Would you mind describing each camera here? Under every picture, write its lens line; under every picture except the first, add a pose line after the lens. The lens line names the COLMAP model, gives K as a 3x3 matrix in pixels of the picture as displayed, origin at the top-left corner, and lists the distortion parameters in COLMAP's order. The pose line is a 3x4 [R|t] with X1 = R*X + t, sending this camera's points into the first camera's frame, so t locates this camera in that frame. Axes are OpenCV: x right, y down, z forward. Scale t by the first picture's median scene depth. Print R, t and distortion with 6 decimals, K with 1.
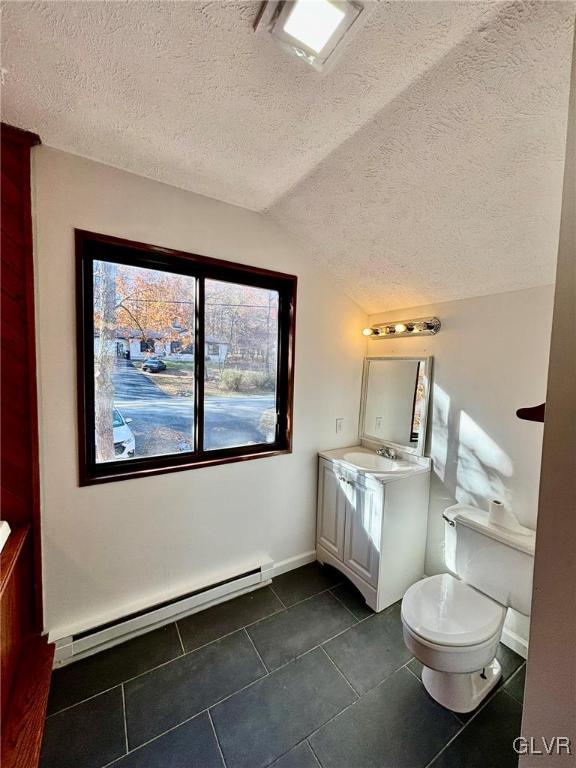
lens RADIAL K [[307.8, 0, 288.7], [0, 307.8, 382.4], [0, 0, 1]] dist [0.002730, -0.000790]
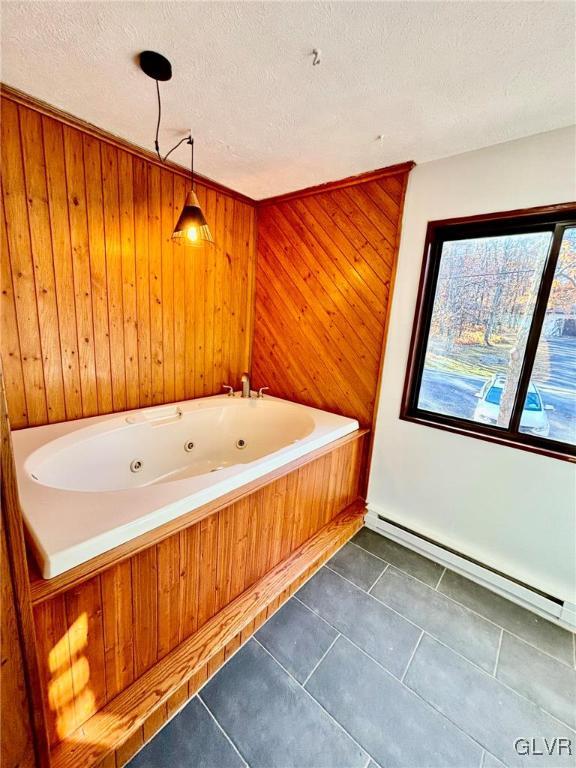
lens RADIAL K [[307.8, 0, 286.4], [0, 307.8, 377.5], [0, 0, 1]] dist [0.002730, -0.000790]
pose [[0.302234, 0.168023, -0.938308, 0.388087], [-0.115520, 0.983544, 0.138913, 0.025405], [0.946208, 0.066409, 0.316671, 0.072663]]
